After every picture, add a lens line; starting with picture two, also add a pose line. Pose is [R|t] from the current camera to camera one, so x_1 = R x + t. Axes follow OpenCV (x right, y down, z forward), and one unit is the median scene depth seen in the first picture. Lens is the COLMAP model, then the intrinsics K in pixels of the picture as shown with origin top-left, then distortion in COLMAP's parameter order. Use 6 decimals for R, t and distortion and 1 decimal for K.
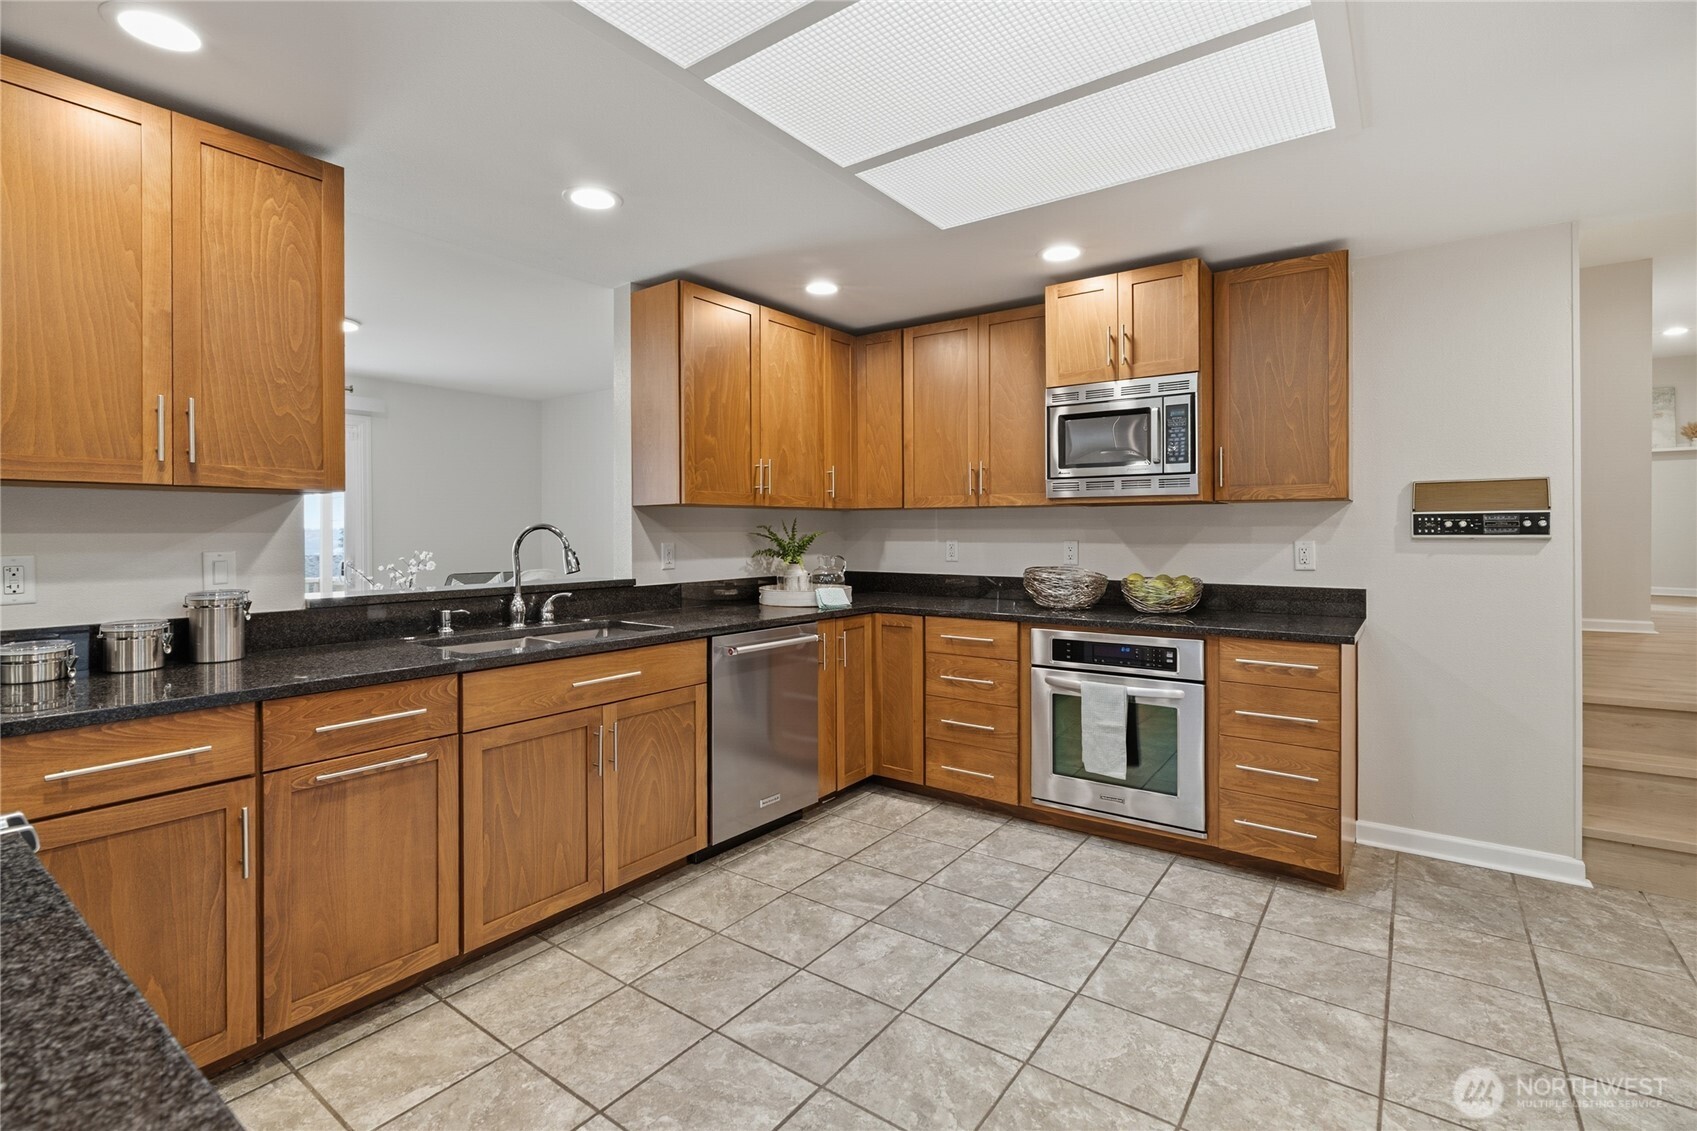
lens RADIAL K [[777.4, 0, 846.4], [0, 777.4, 531.8], [0, 0, 1]] dist [-0.008489, 0.000199]
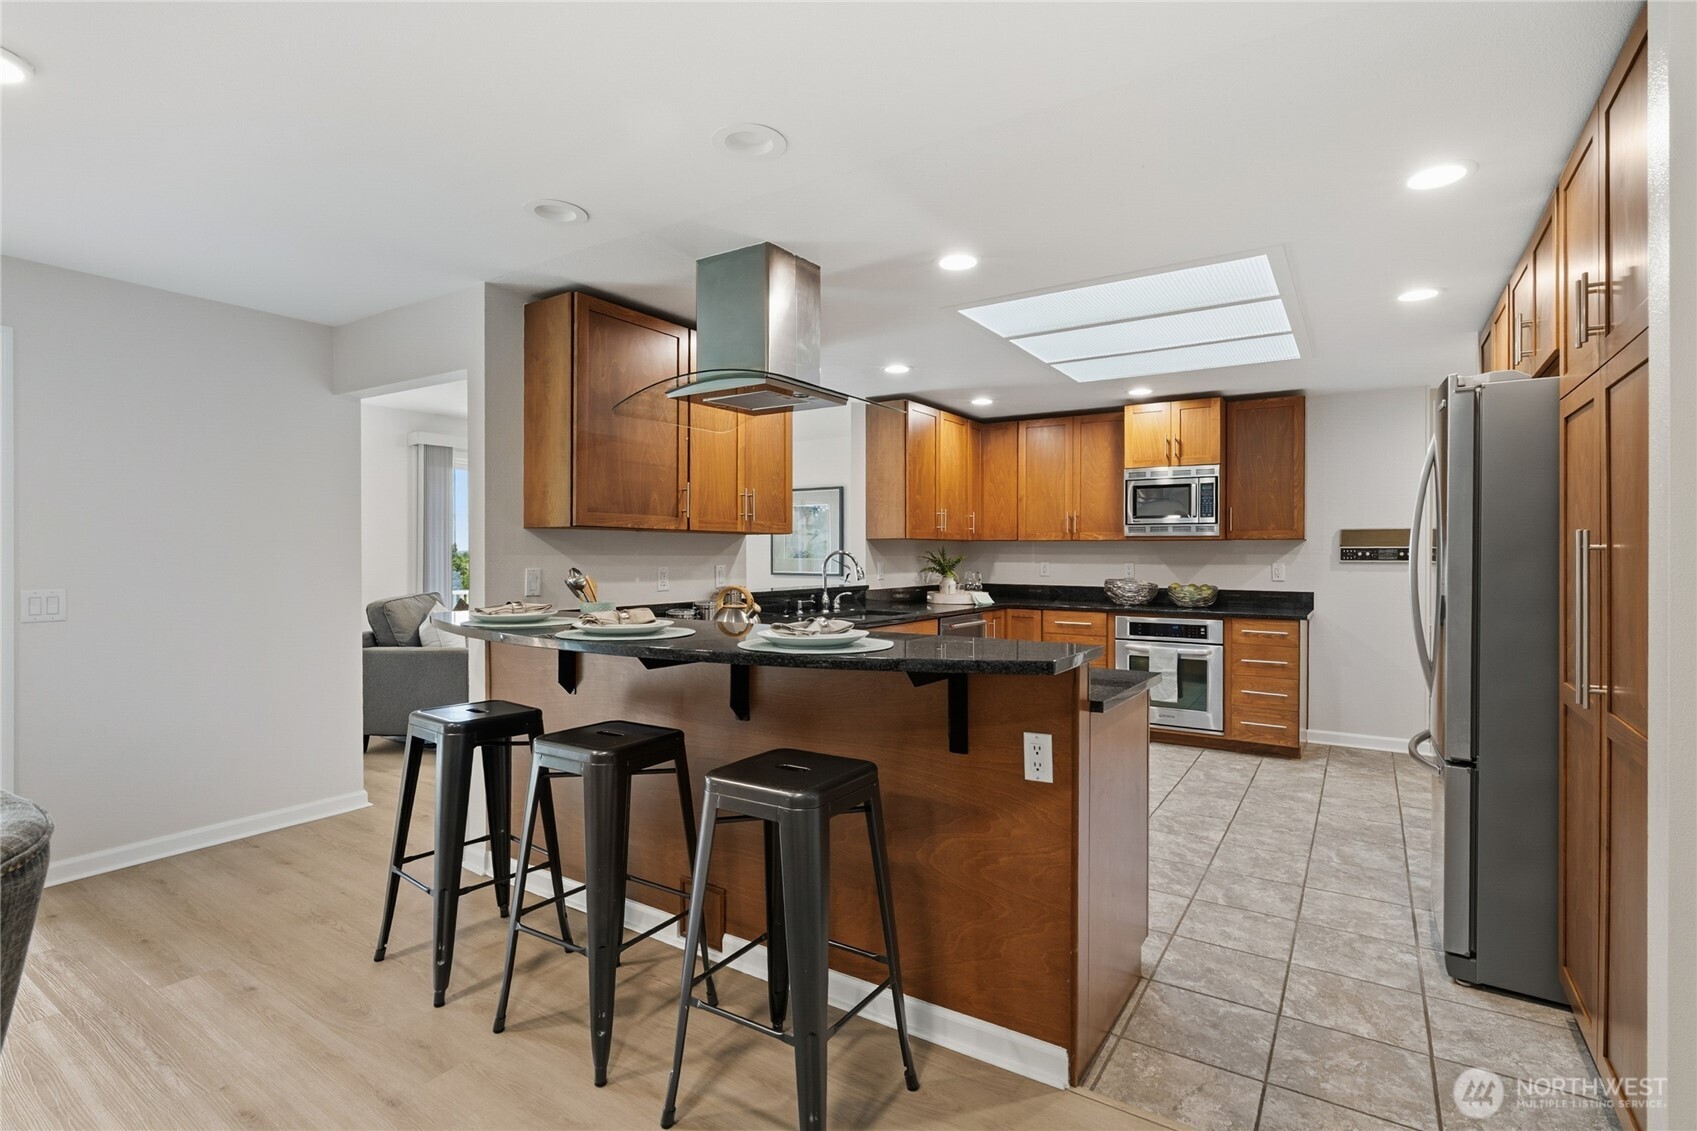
lens RADIAL K [[789.4, 0, 857.8], [0, 789.4, 553.3], [0, 0, 1]] dist [-0.004314, 0.000567]
pose [[0.998002, 0.006401, 0.062859, -0.446639], [-0.006384, 0.999980, -0.000472, -0.003804], [-0.062861, 0.000070, 0.998022, -0.678569]]
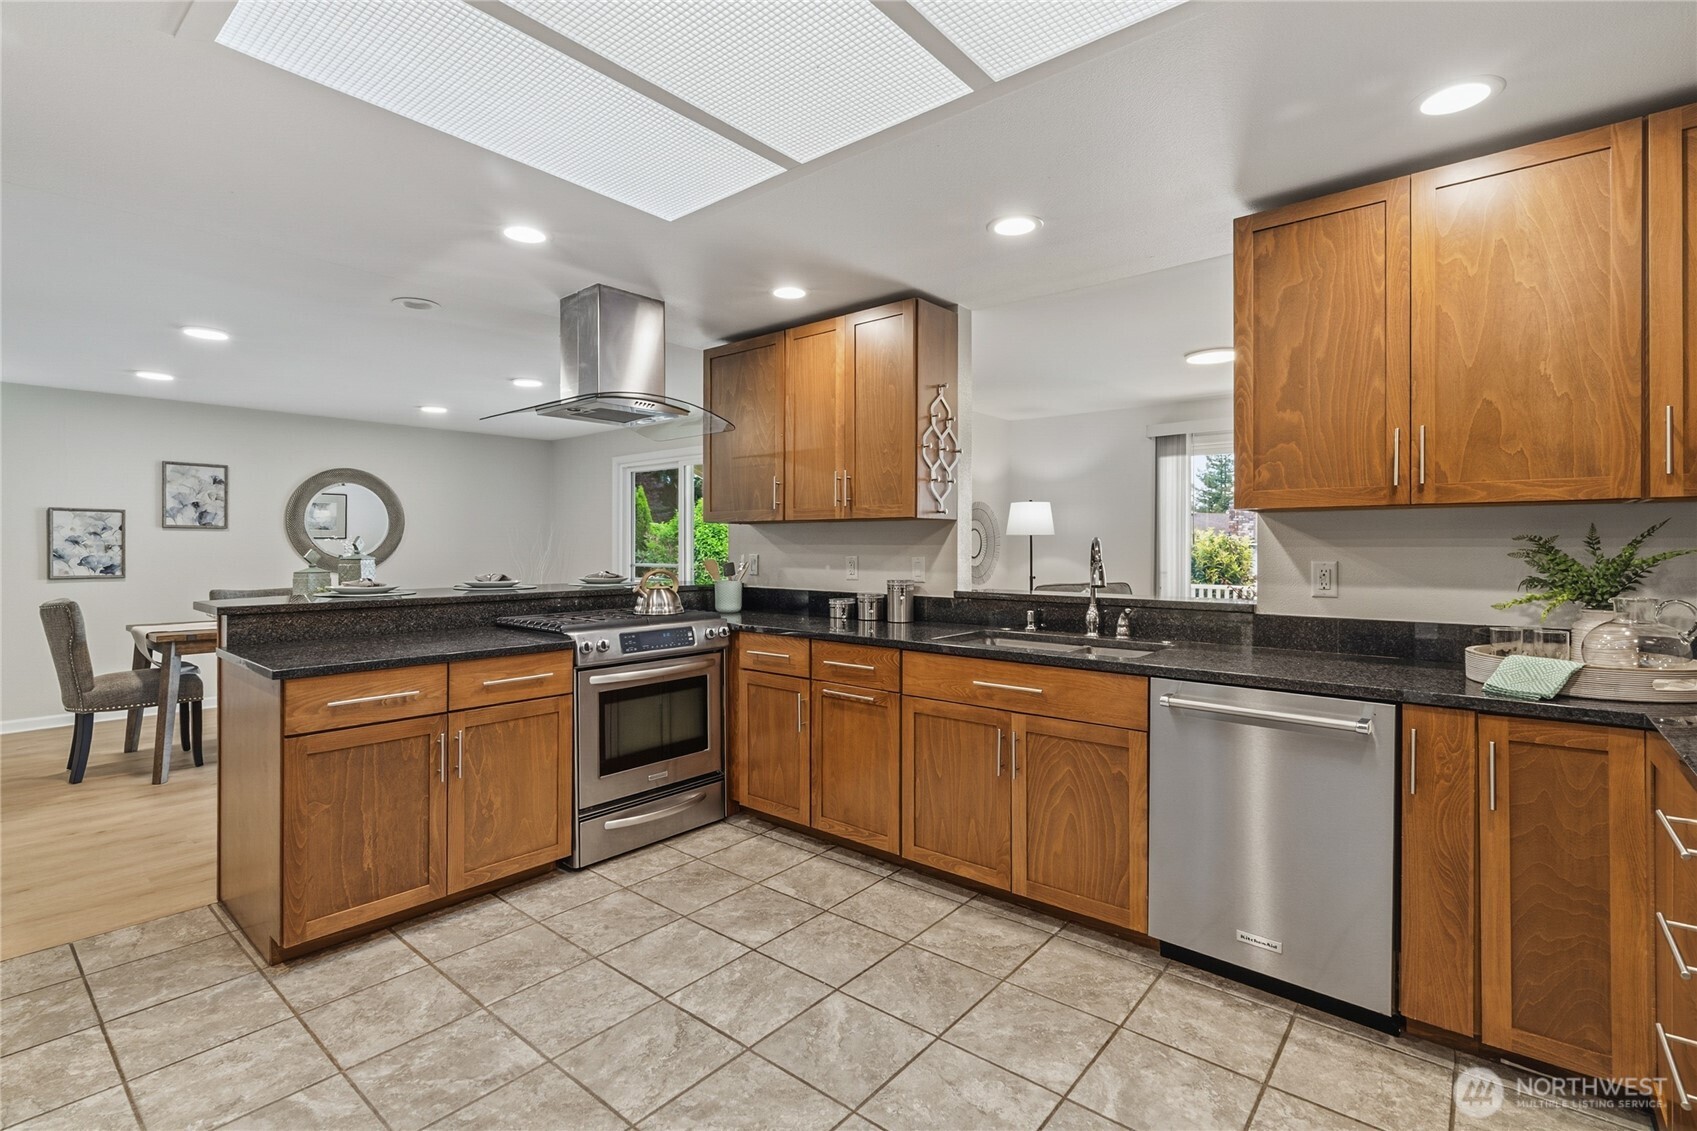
lens RADIAL K [[789.4, 0, 857.8], [0, 789.4, 553.3], [0, 0, 1]] dist [-0.004314, 0.000567]
pose [[-0.054484, 0.013608, -0.998422, 0.634031], [-0.001938, 0.999904, 0.013734, -0.002981], [0.998513, 0.002684, -0.054452, 0.718525]]
